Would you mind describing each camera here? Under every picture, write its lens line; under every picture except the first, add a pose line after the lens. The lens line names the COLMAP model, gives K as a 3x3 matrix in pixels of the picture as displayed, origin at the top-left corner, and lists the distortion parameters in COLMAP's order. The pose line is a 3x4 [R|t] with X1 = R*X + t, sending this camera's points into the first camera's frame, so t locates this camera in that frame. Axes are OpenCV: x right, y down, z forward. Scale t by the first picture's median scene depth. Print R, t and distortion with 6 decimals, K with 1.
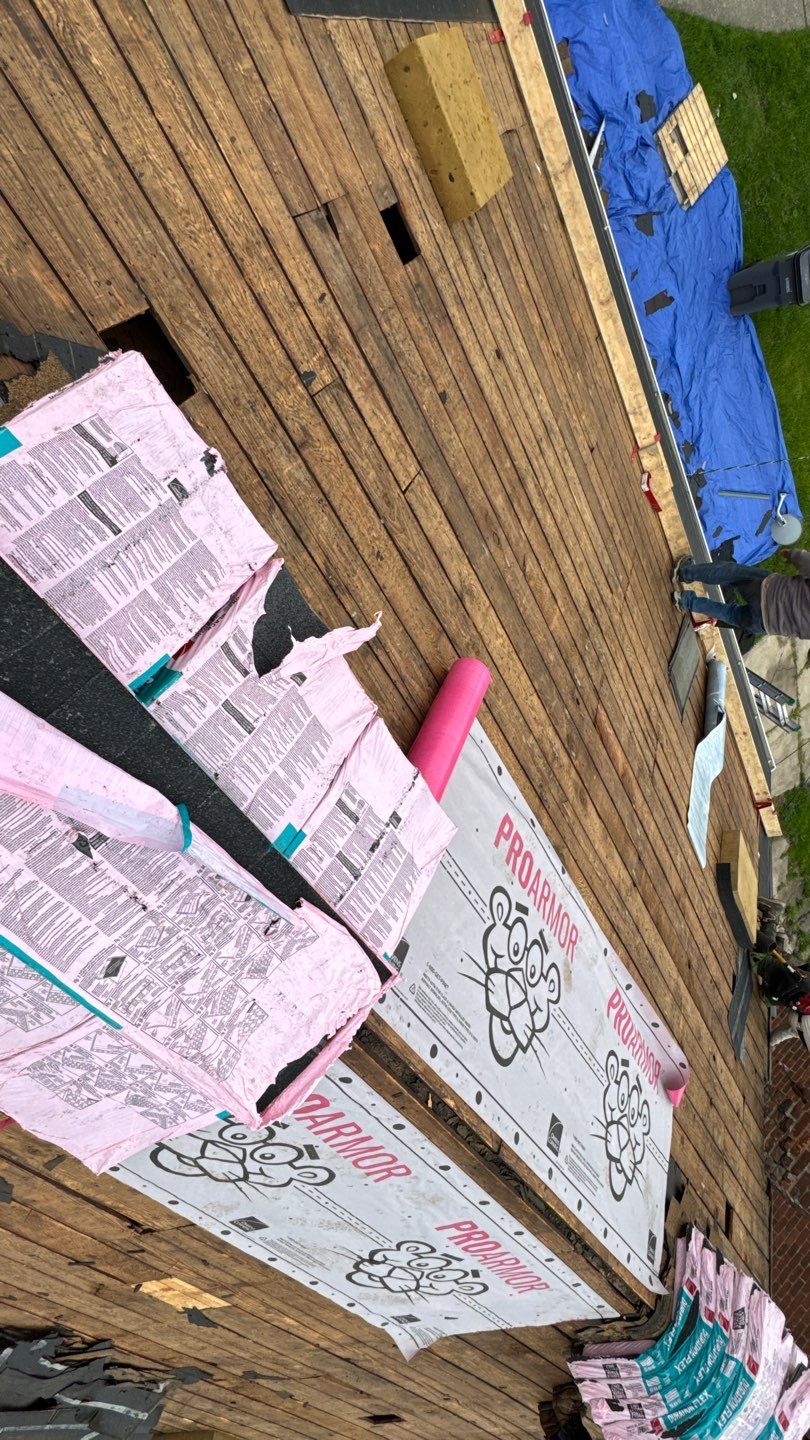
lens RADIAL K [[674.1, 0, 405.0], [0, 674.1, 720.0], [0, 0, 1]] dist [0.002489, -0.003031]
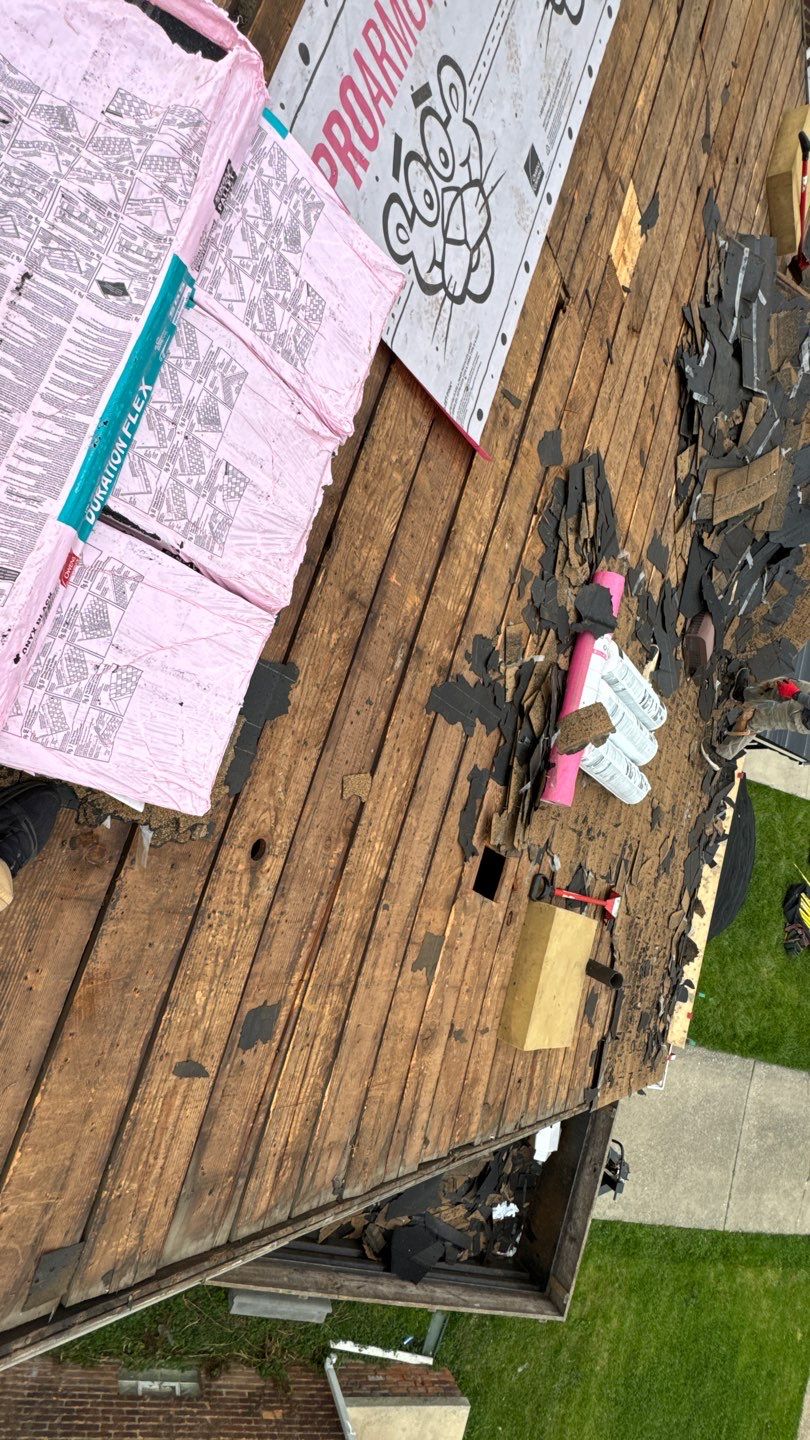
lens RADIAL K [[674.1, 0, 405.0], [0, 674.1, 720.0], [0, 0, 1]] dist [0.002489, -0.003031]
pose [[-0.334300, -0.733101, -0.592289, -0.198599], [0.872513, -0.478334, 0.099589, 0.150268], [-0.356321, -0.483487, 0.799547, -0.060912]]
